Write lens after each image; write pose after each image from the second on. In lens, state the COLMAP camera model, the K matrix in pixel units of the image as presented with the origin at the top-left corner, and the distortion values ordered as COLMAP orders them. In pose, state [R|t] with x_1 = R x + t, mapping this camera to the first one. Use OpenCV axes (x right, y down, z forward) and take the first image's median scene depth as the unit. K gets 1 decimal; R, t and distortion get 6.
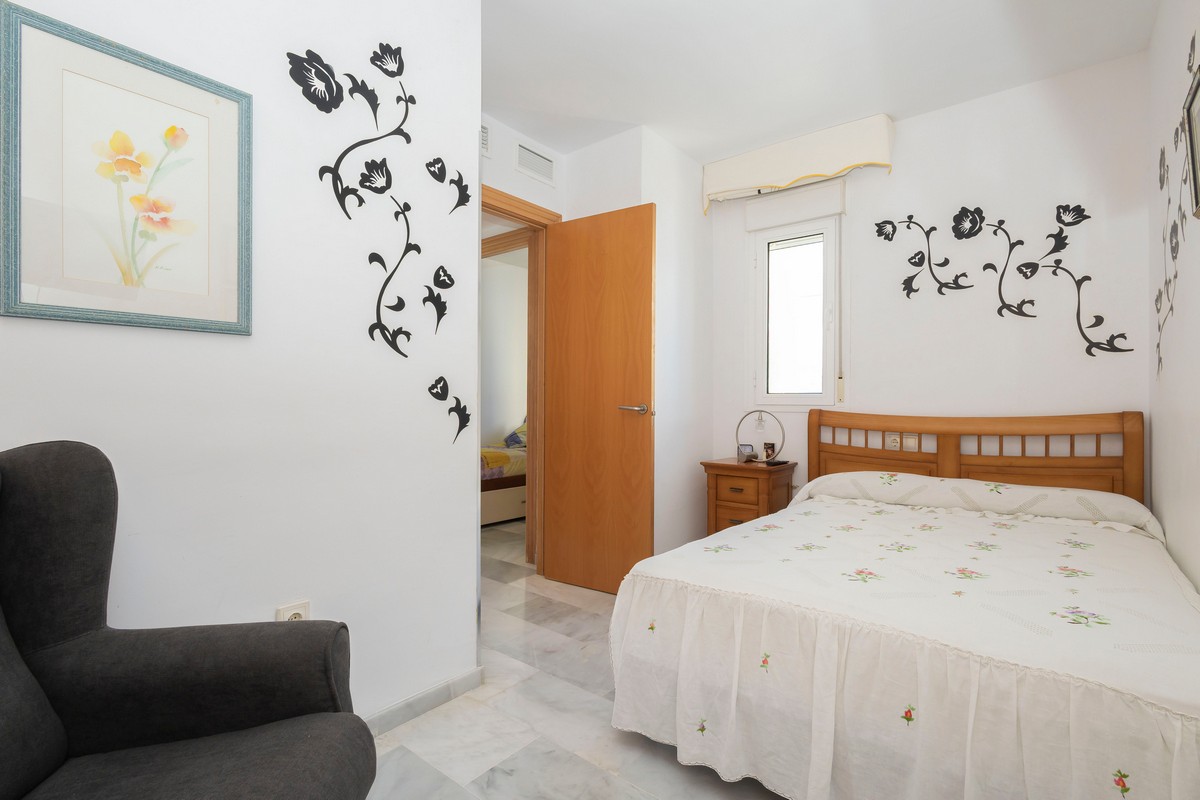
lens RADIAL K [[551.8, 0, 599.1], [0, 551.8, 398.0], [0, 0, 1]] dist [0.013333, -0.005107]
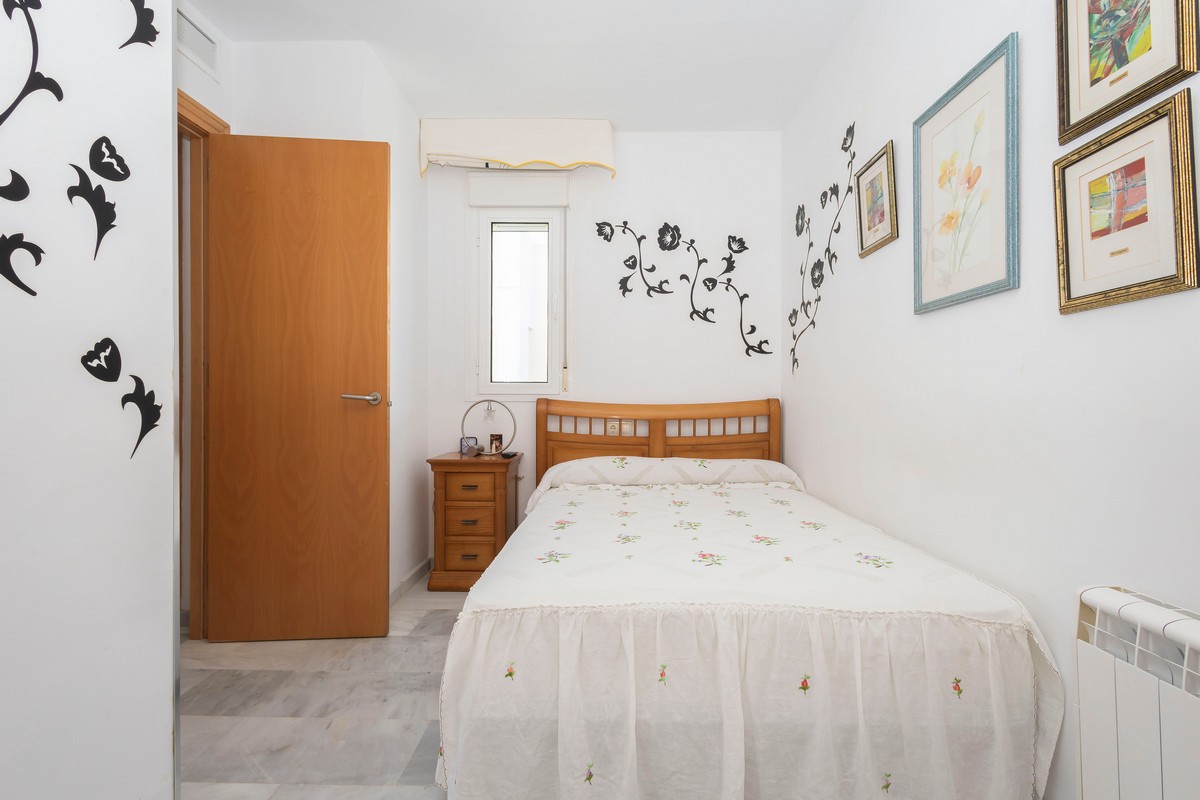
lens RADIAL K [[551.8, 0, 599.1], [0, 551.8, 398.0], [0, 0, 1]] dist [0.013333, -0.005107]
pose [[0.787640, -0.002717, 0.616130, -0.200664], [-0.005989, 0.999909, 0.012066, 0.009606], [-0.616107, -0.013194, 0.787552, 0.214809]]
